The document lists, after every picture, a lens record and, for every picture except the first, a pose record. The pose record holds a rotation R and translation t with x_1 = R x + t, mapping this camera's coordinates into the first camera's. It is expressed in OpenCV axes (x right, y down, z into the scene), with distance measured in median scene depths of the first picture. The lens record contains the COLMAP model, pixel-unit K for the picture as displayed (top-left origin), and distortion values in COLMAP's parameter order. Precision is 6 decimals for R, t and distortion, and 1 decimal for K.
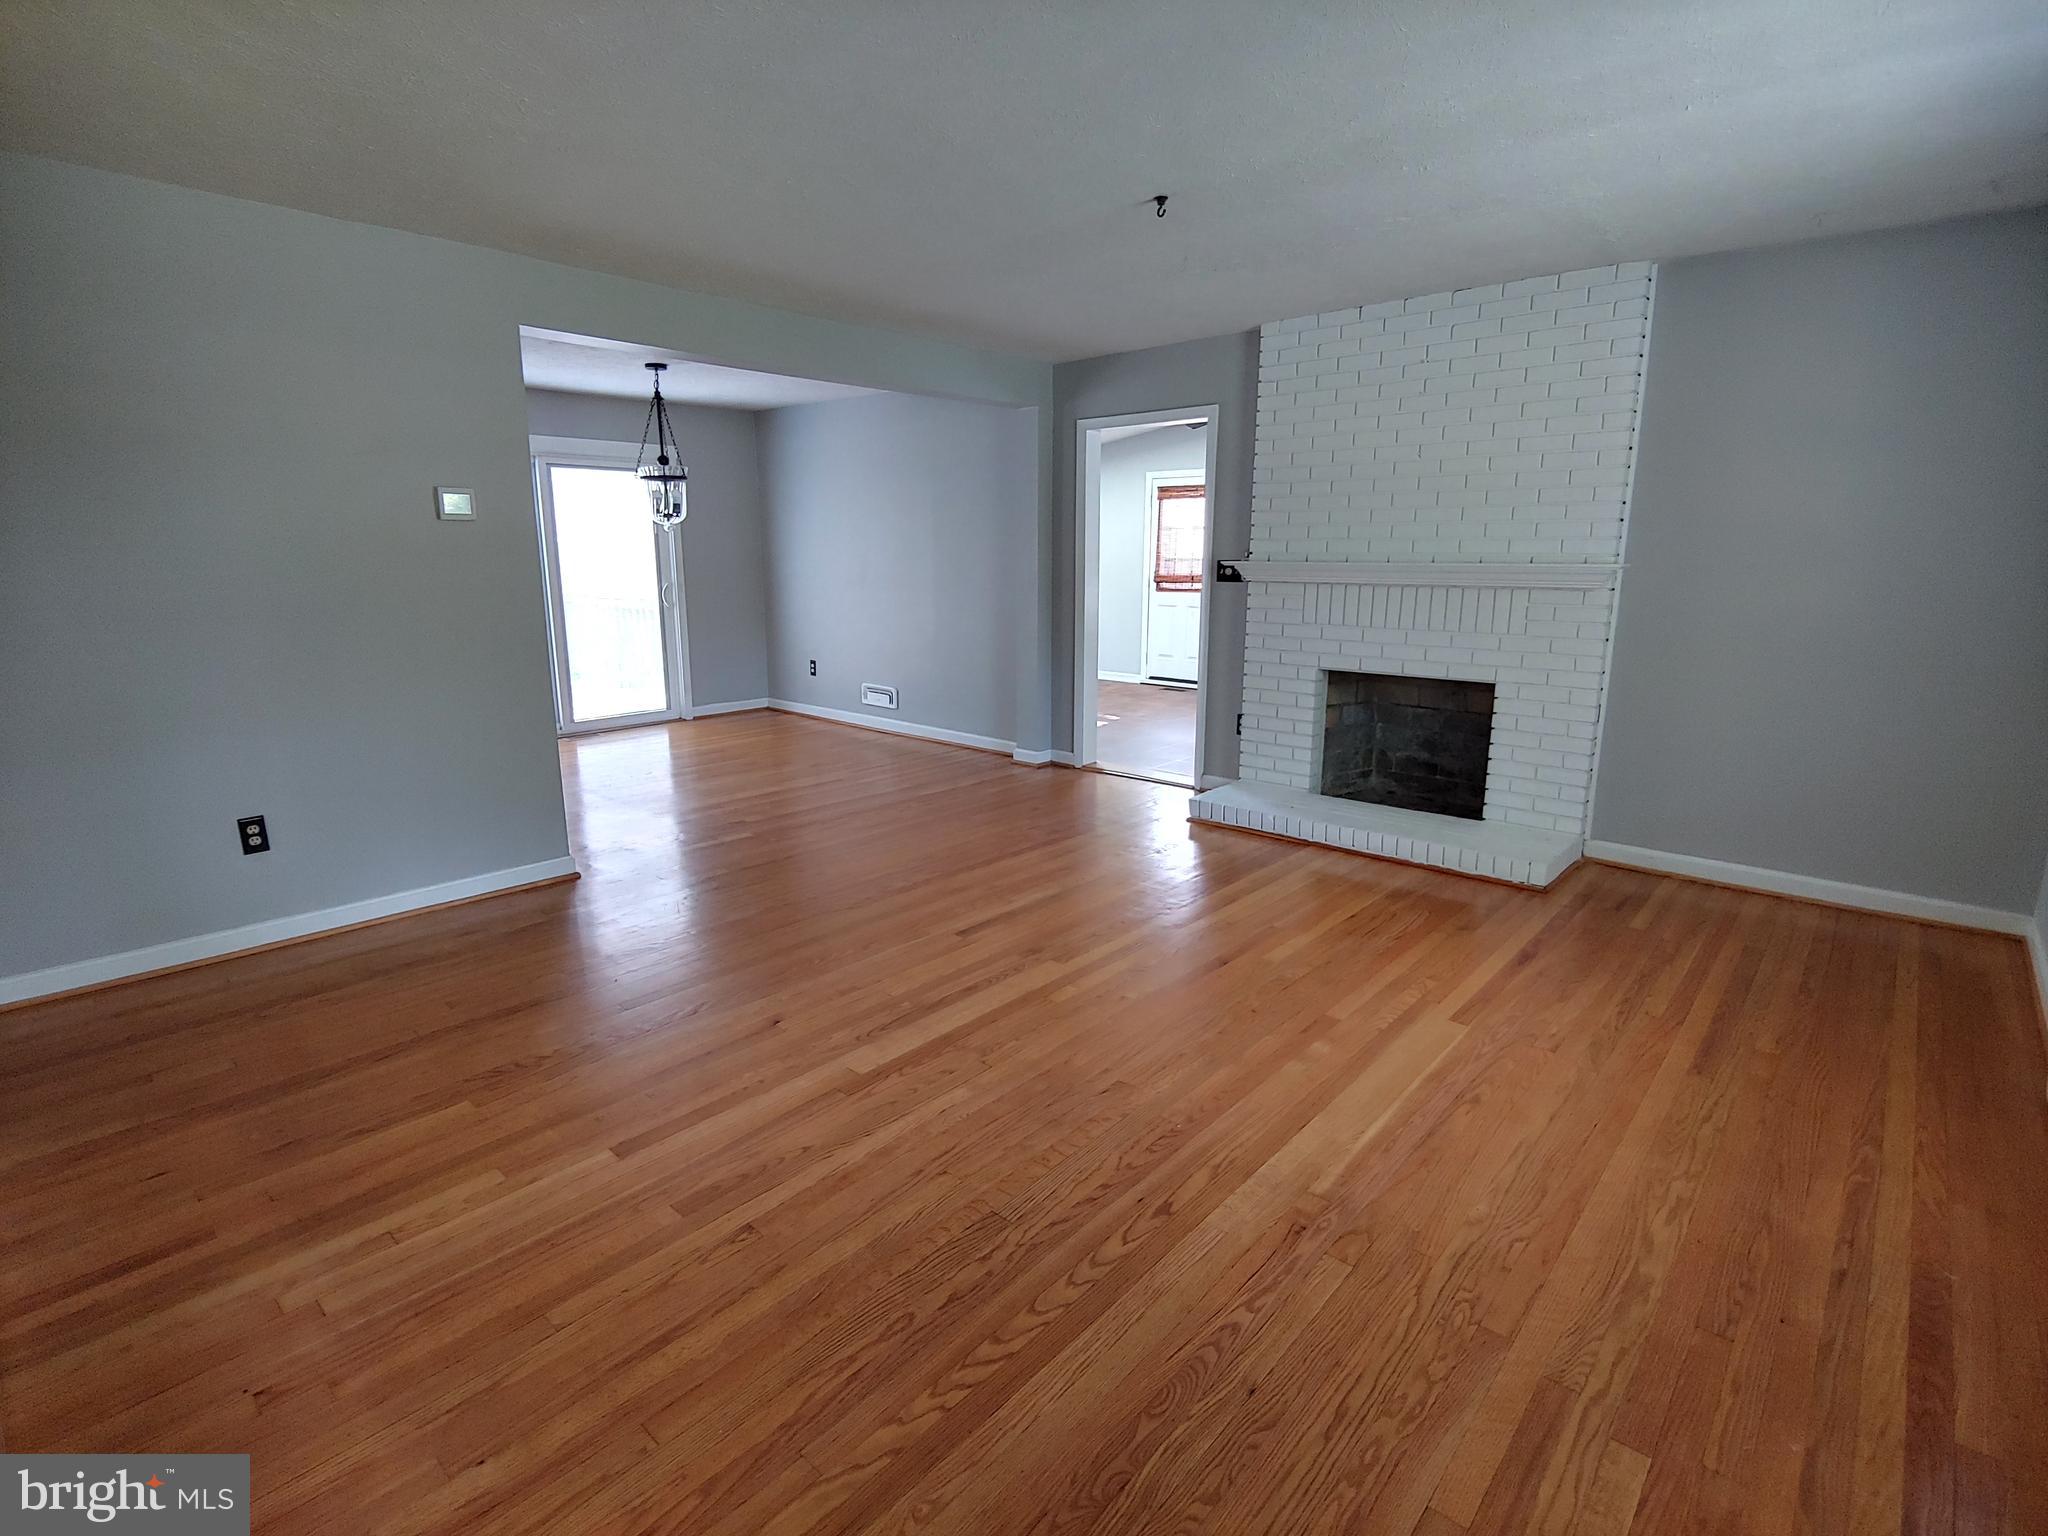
lens RADIAL K [[993.7, 0, 1030.1], [0, 993.7, 756.7], [0, 0, 1]] dist [-0.009020, -0.004328]
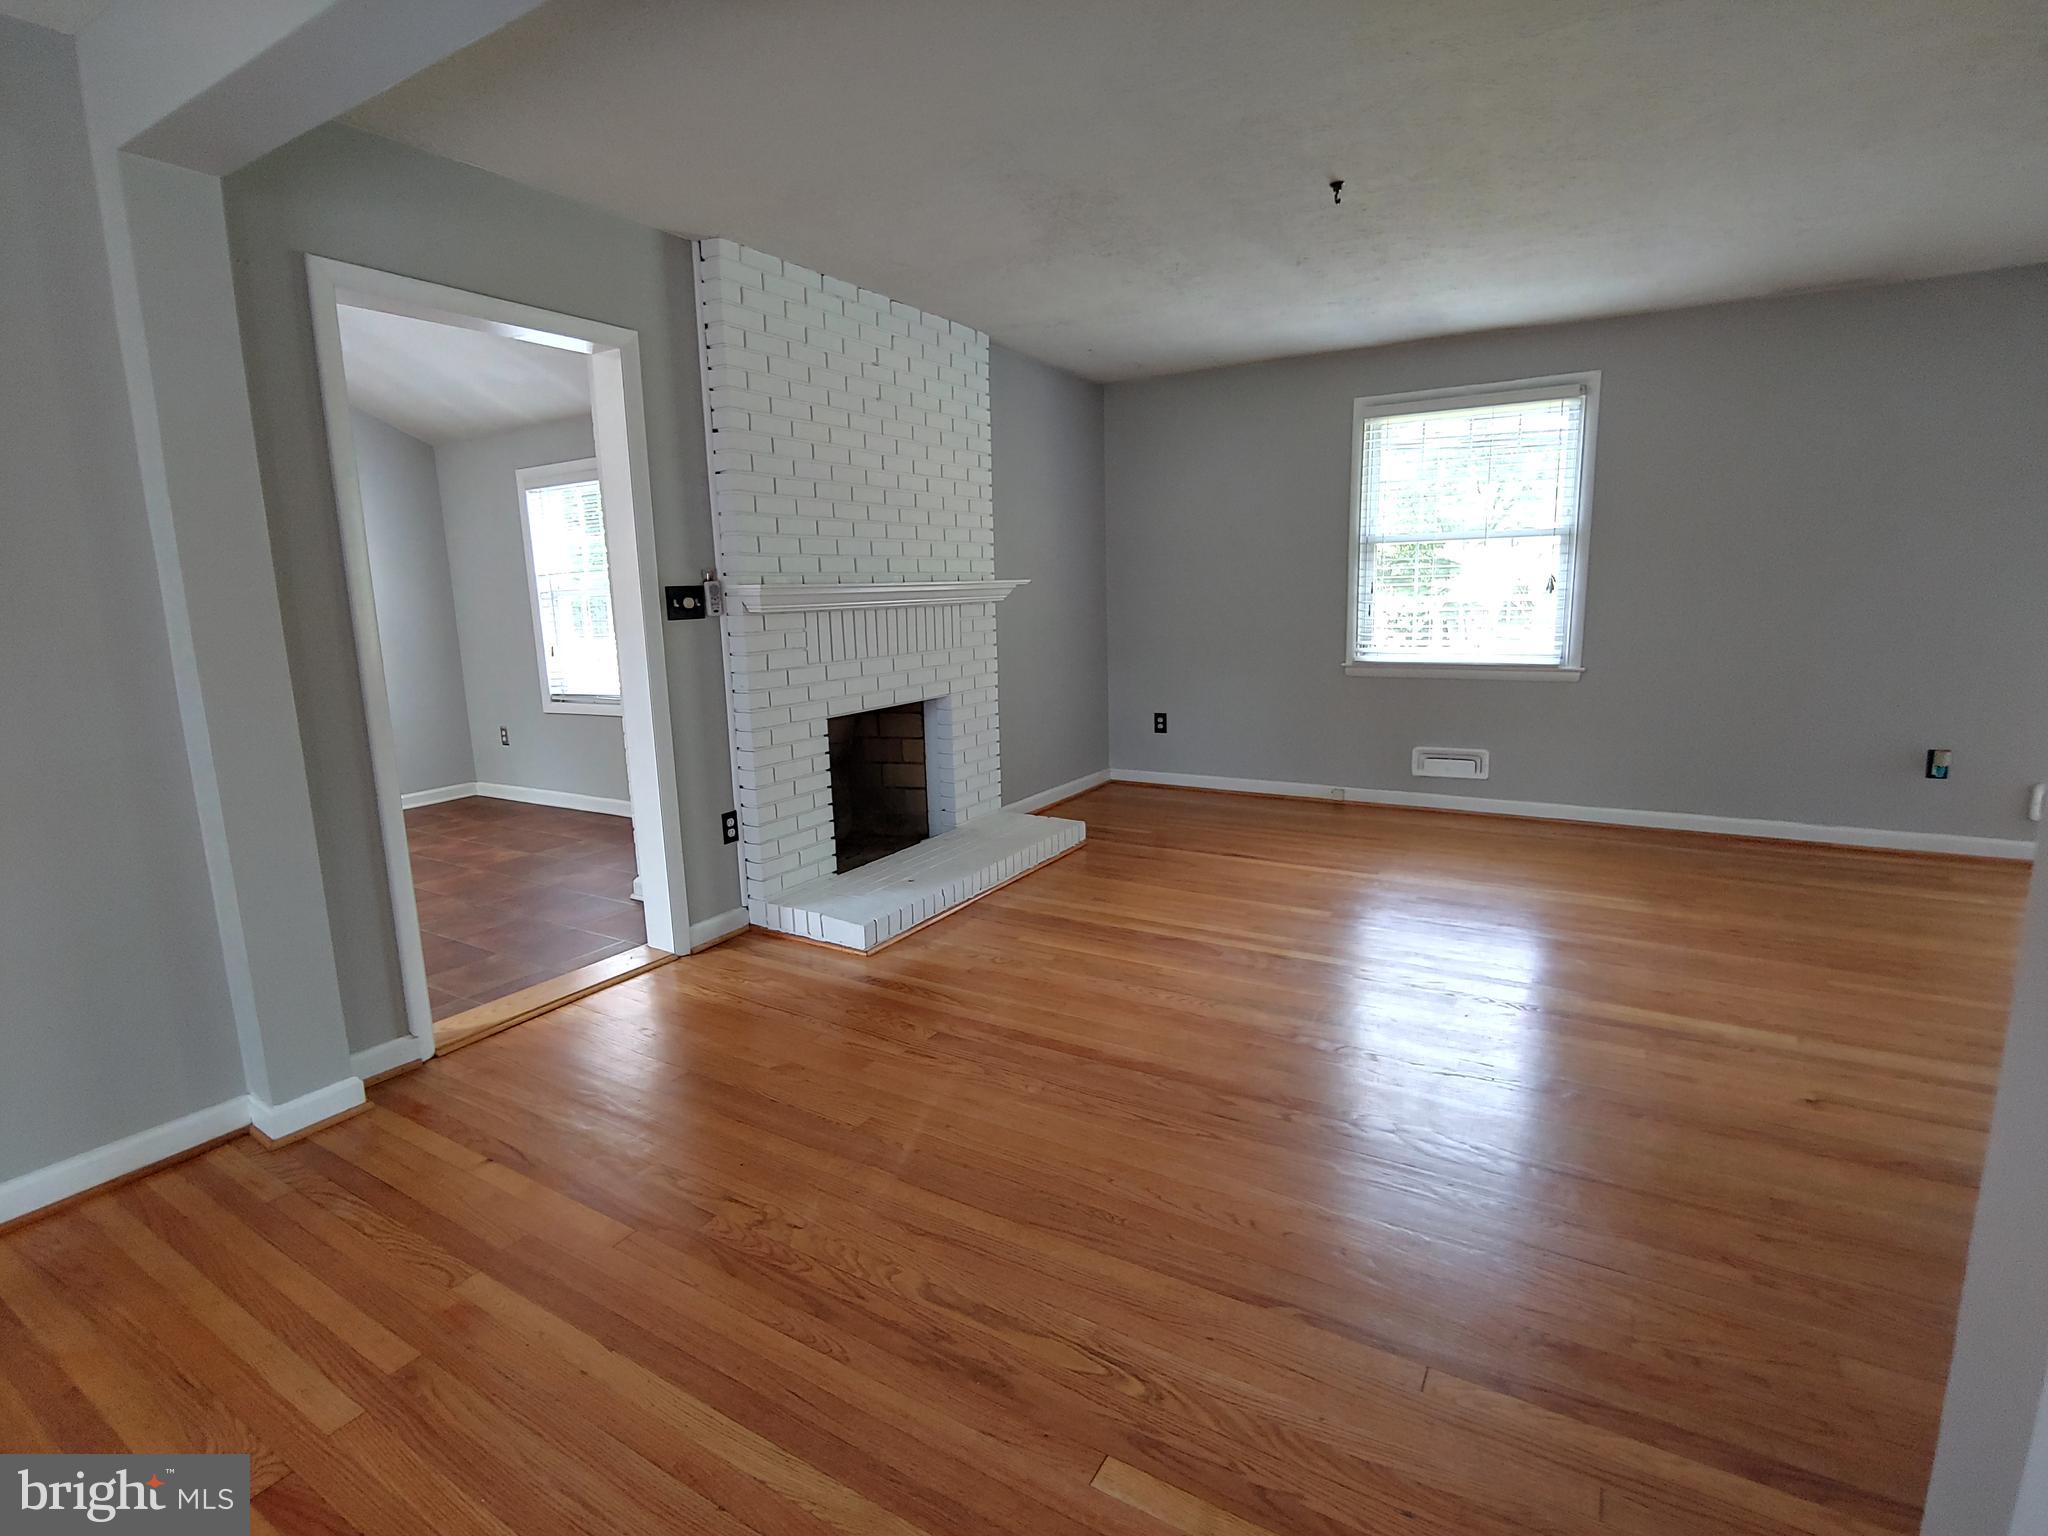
lens RADIAL K [[993.7, 0, 1018.1], [0, 993.7, 761.7], [0, 0, 1]] dist [-0.009020, -0.004328]
pose [[-0.186261, -0.164968, 0.968552, -0.486506], [0.224071, 0.952691, 0.205357, -0.175532], [-0.956608, 0.255274, -0.140484, 0.927914]]
